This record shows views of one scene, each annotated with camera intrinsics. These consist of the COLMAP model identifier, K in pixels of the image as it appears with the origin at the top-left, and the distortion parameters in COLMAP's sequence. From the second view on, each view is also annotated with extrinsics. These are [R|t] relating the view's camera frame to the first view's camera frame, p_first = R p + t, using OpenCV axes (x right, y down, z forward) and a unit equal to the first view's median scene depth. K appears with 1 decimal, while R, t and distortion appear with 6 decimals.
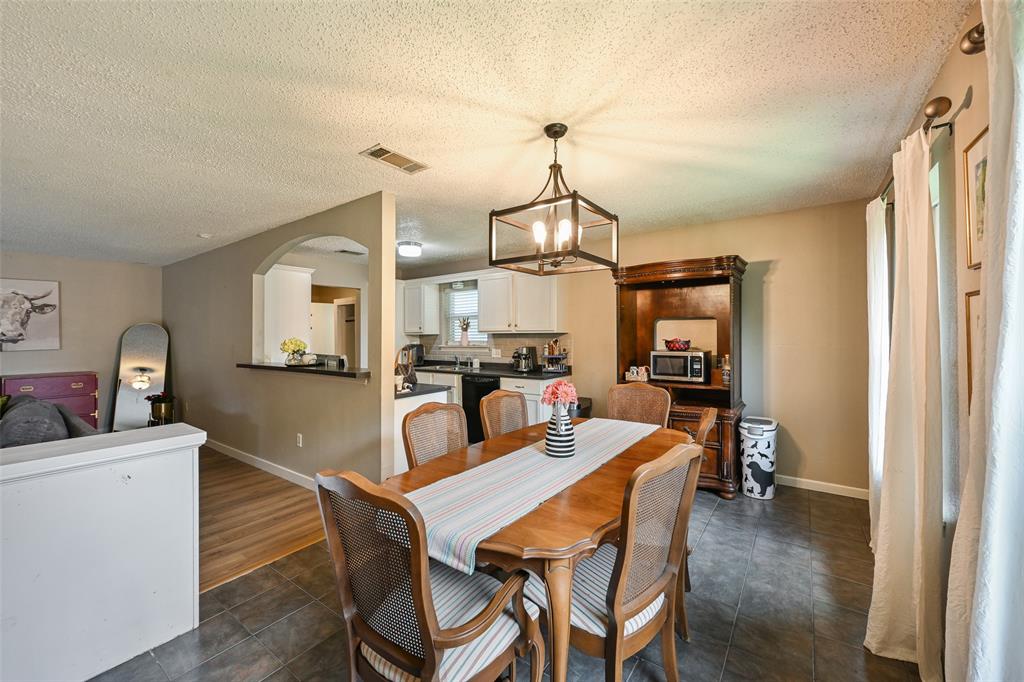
lens RADIAL K [[405.5, 0, 493.2], [0, 405.5, 332.6], [0, 0, 1]] dist [0.000327, 0.000103]
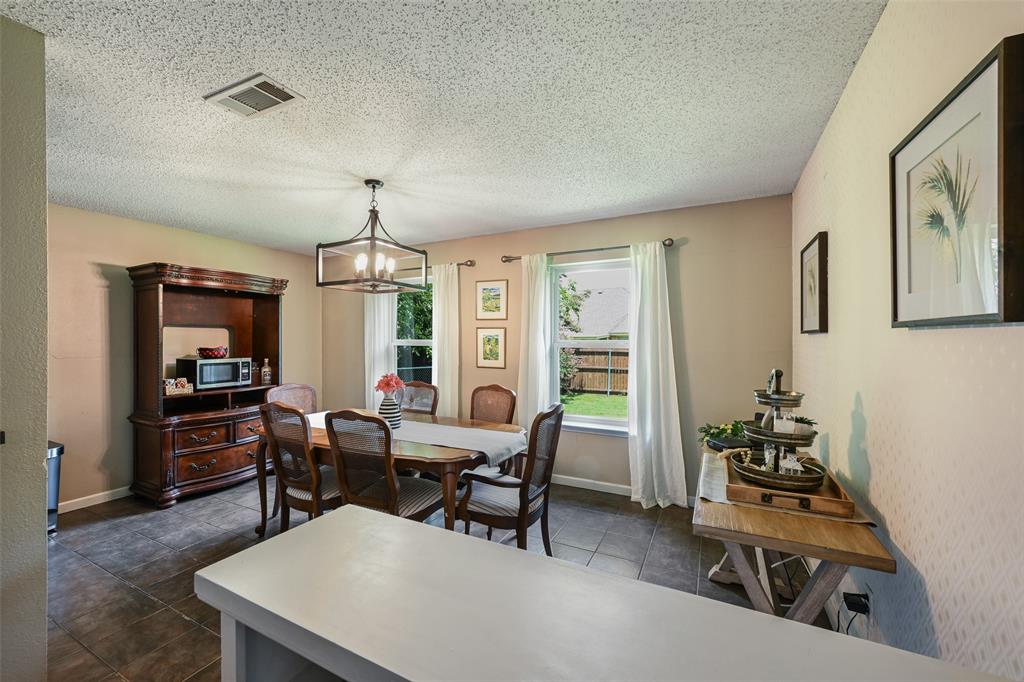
lens RADIAL K [[401.6, 0, 515.0], [0, 401.6, 338.2], [0, 0, 1]] dist [0.001480, 0.000176]
pose [[-0.186280, 0.008988, 0.982456, -1.030380], [0.001293, 0.999960, -0.008903, 0.006921], [-0.982496, -0.000389, -0.186284, 0.686692]]
